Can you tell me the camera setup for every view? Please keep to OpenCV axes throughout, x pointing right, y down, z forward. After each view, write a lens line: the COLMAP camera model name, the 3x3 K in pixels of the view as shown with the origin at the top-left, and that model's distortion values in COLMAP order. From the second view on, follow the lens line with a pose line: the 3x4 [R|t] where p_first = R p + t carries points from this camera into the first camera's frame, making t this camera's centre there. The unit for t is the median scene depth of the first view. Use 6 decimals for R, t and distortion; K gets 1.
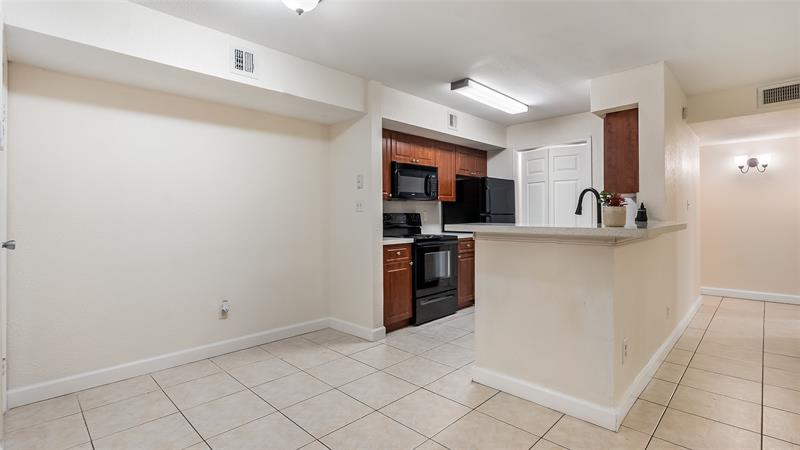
lens RADIAL K [[370.2, 0, 399.6], [0, 370.2, 220.1], [0, 0, 1]] dist [0.000530, 0.000319]
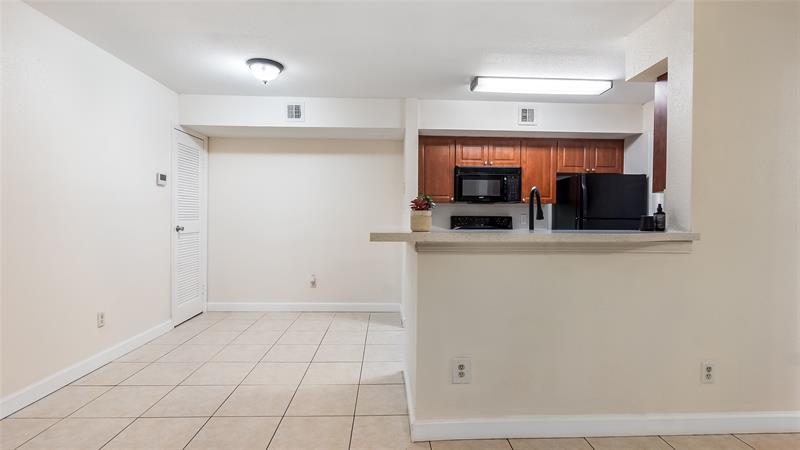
lens RADIAL K [[370.2, 0, 396.5], [0, 370.2, 226.0], [0, 0, 1]] dist [0.000530, 0.000319]
pose [[0.730968, 0.029408, -0.681778, 0.516753], [-0.024957, 0.999555, 0.016357, -0.003258], [0.681955, 0.005059, 0.731377, 0.112513]]
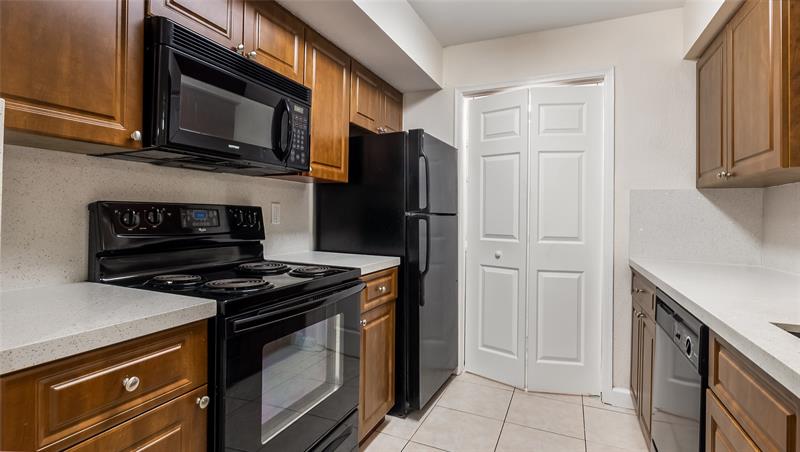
lens RADIAL K [[372.3, 0, 395.4], [0, 372.3, 218.9], [0, 0, 1]] dist [0.002187, 0.002063]
pose [[0.939139, 0.019705, 0.342972, 0.055813], [-0.023889, 0.999683, 0.007979, -0.012618], [-0.342706, -0.015687, 0.939312, 0.603388]]
